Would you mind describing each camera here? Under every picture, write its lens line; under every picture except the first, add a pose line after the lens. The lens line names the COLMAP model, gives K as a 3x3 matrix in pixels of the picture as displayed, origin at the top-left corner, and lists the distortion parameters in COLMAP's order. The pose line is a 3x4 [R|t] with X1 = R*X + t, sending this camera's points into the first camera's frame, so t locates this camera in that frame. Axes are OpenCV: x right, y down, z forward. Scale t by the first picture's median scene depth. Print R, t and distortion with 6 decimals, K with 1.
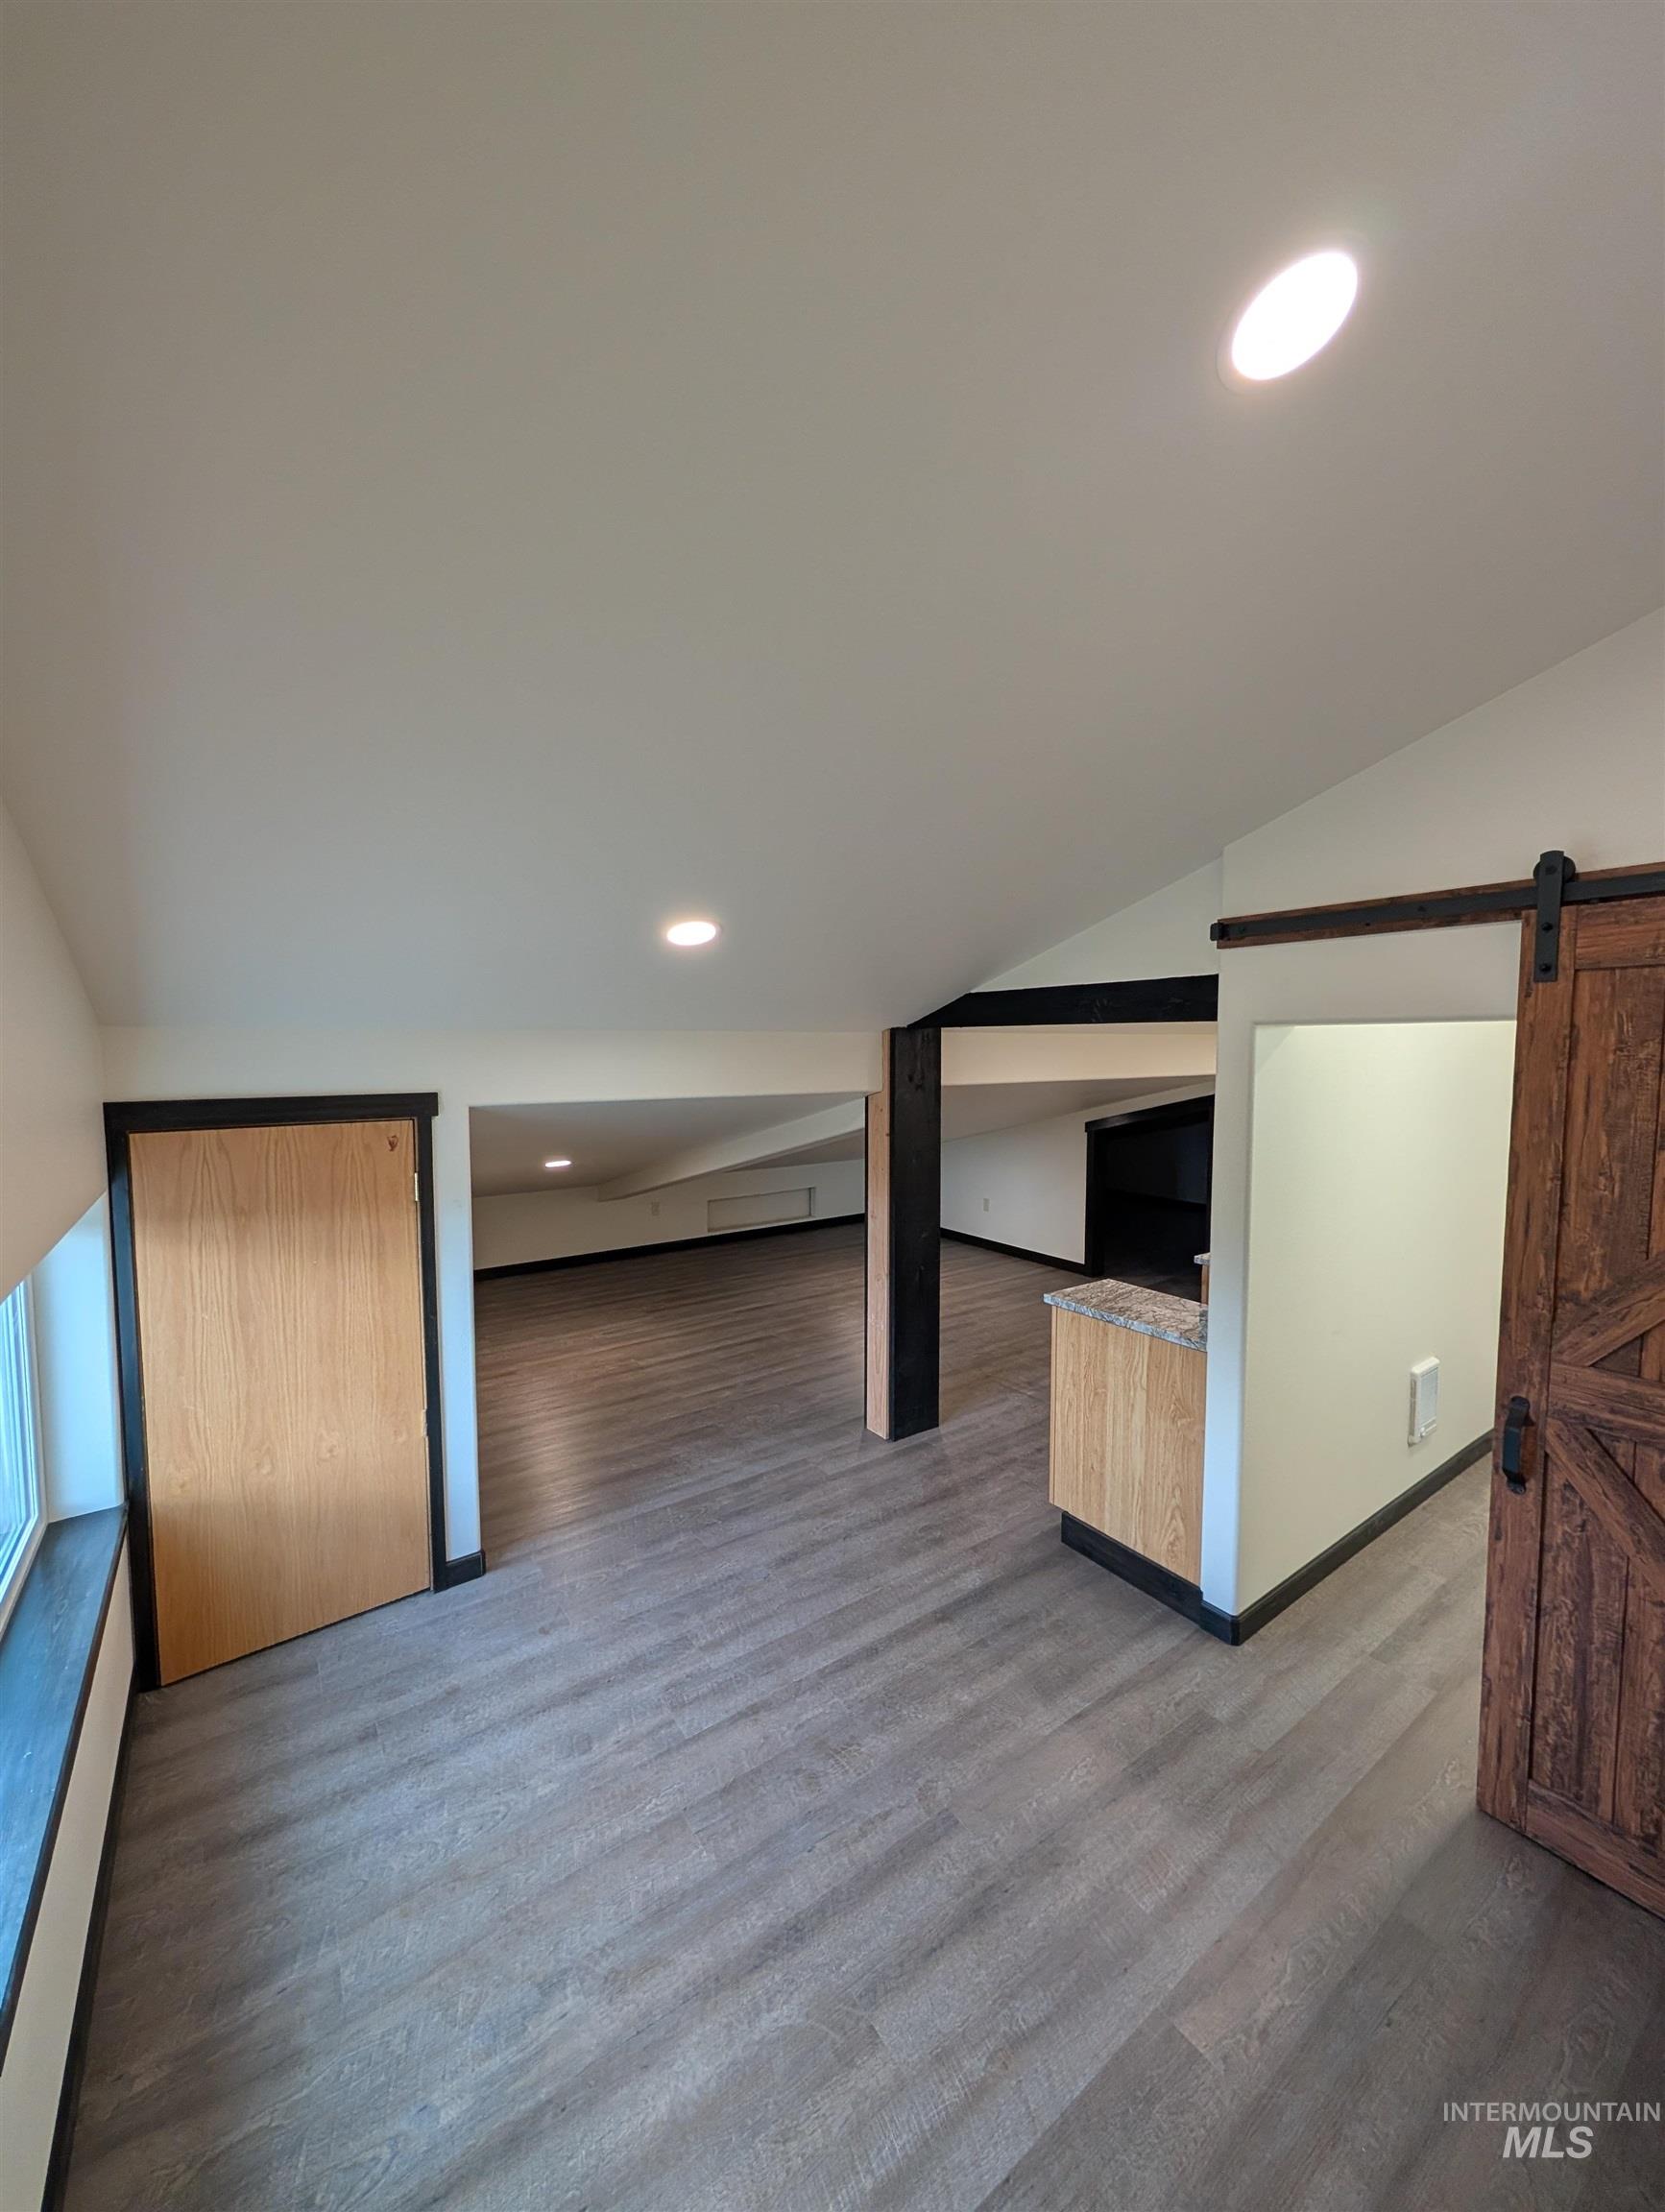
lens RADIAL K [[837.1, 0, 831.5], [0, 837.1, 1098.4], [0, 0, 1]] dist [-0.002374, 0.000070]
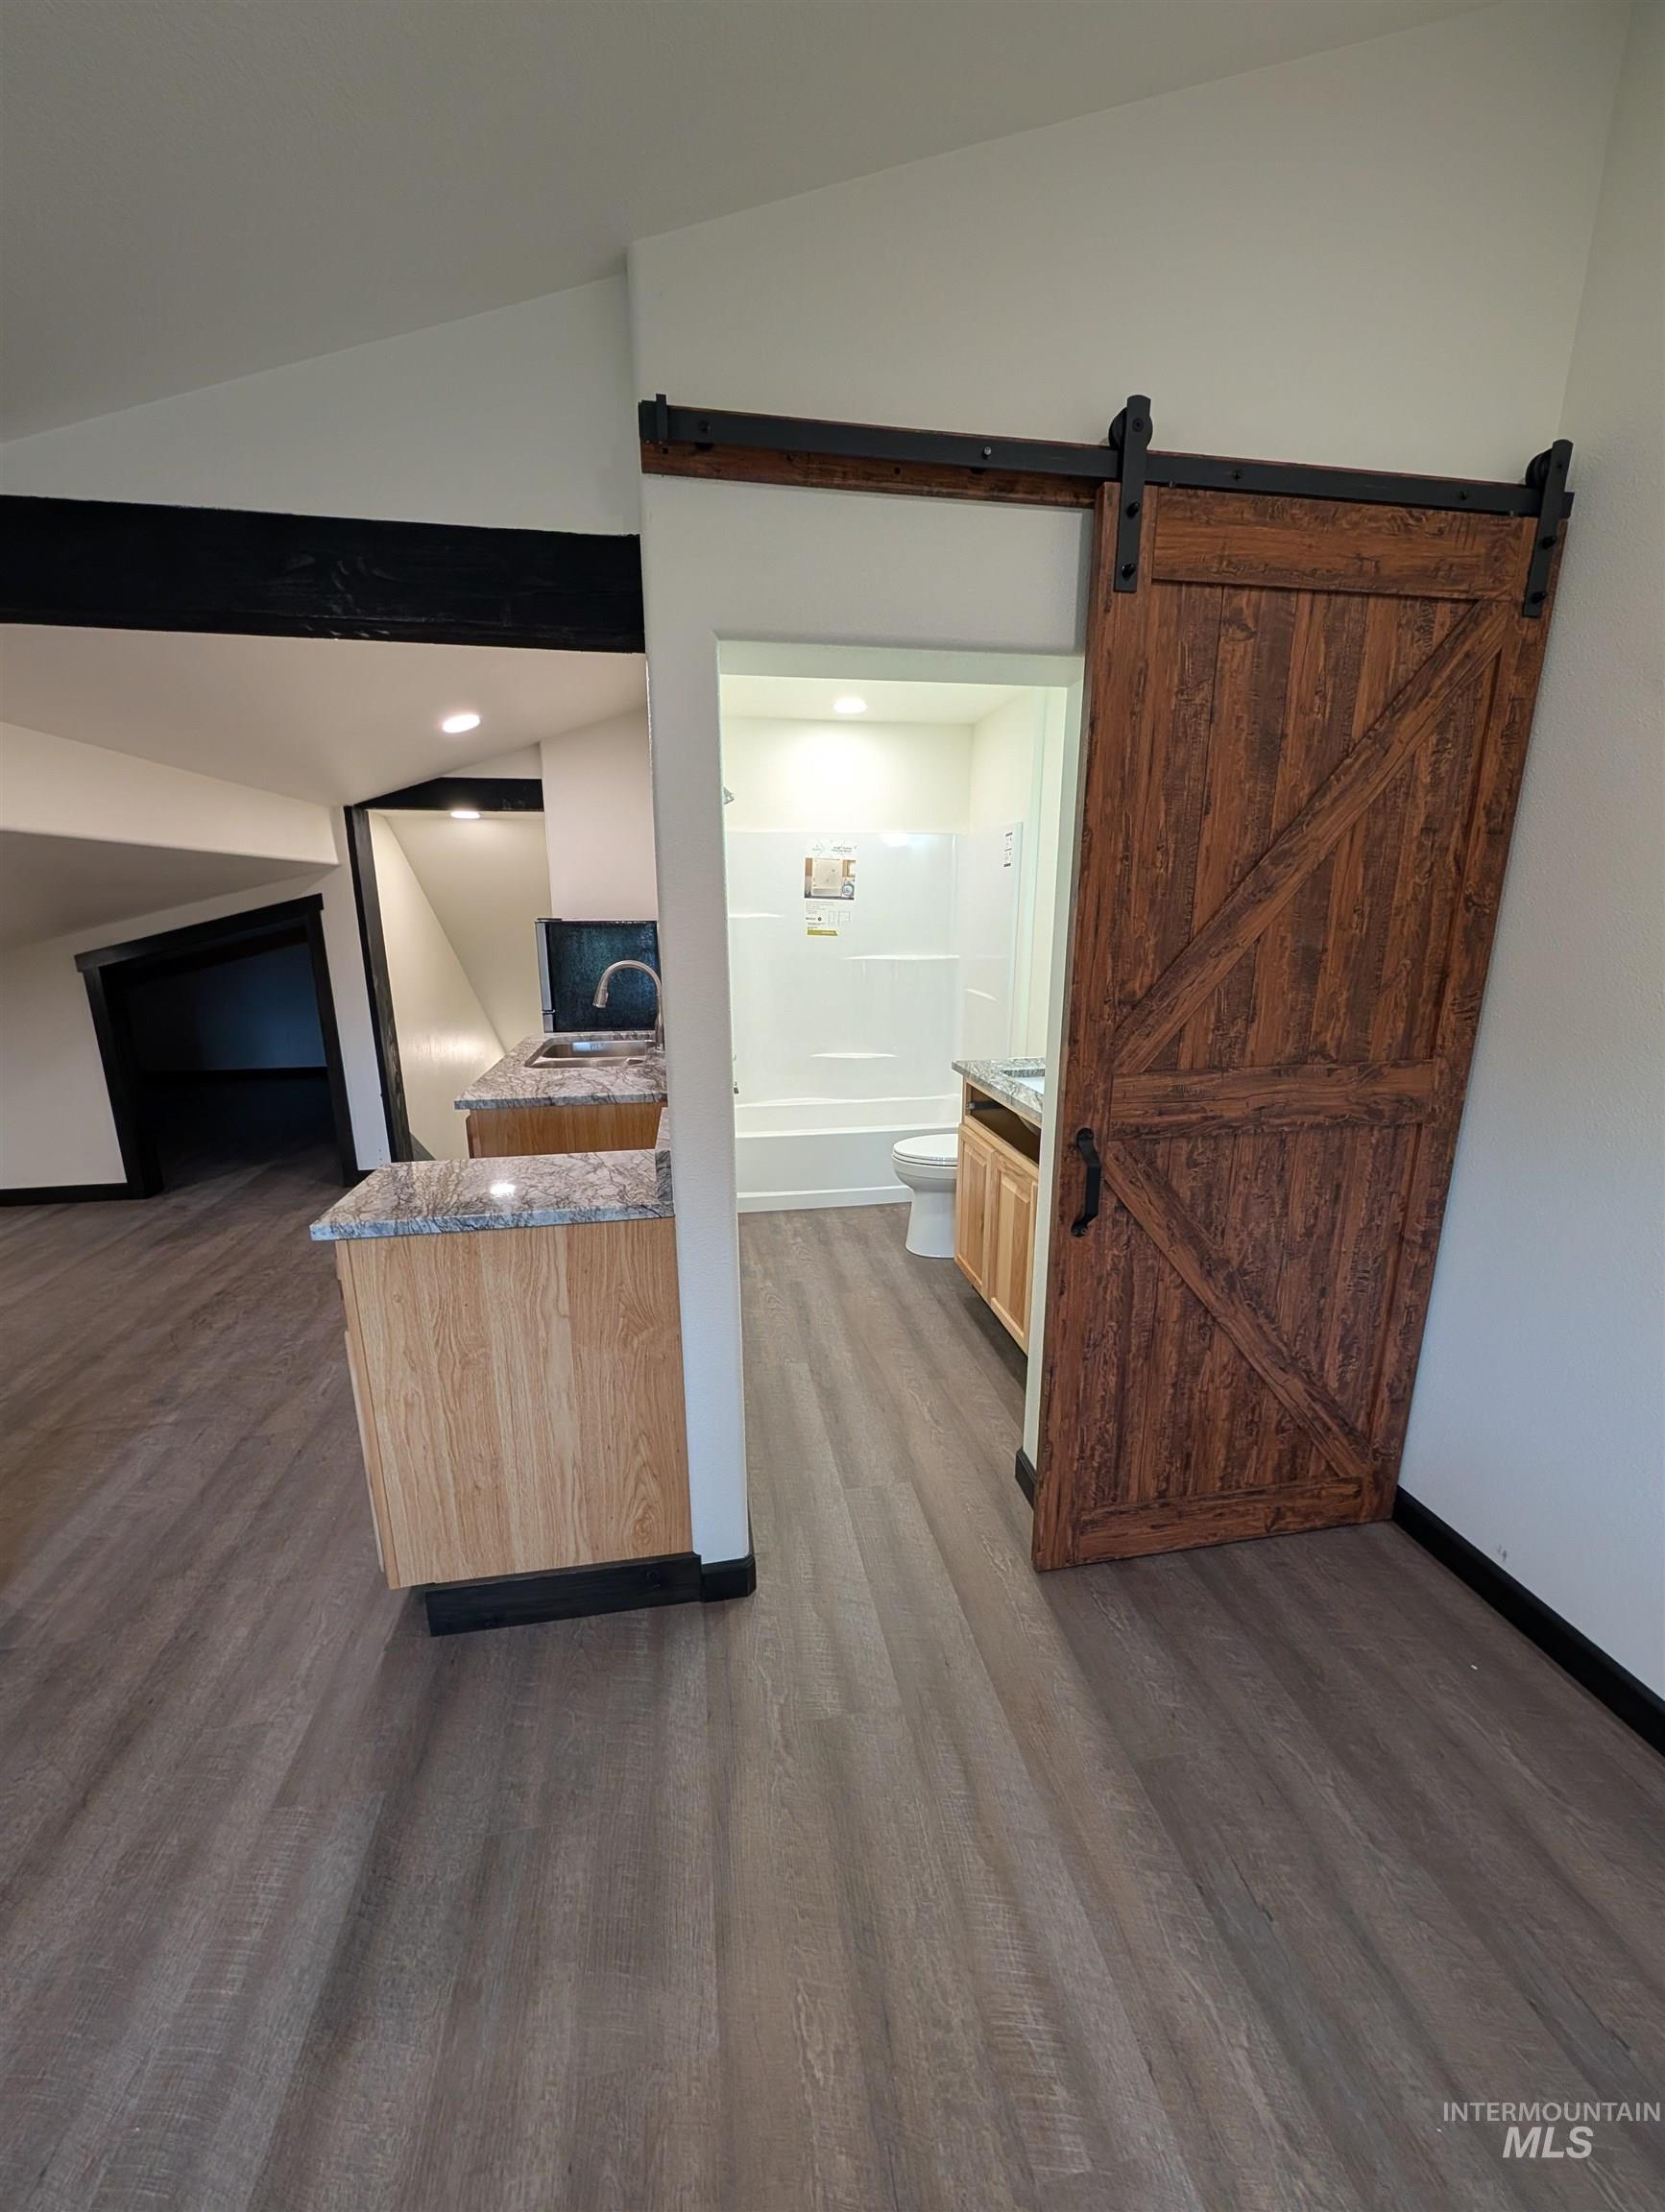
lens RADIAL K [[837.1, 0, 829.0], [0, 837.1, 1101.7], [0, 0, 1]] dist [-0.002374, 0.000070]
pose [[0.431877, -0.211784, 0.876715, -0.025492], [0.059975, 0.976633, 0.206376, 0.102502], [-0.899936, -0.036548, 0.434487, 0.641808]]
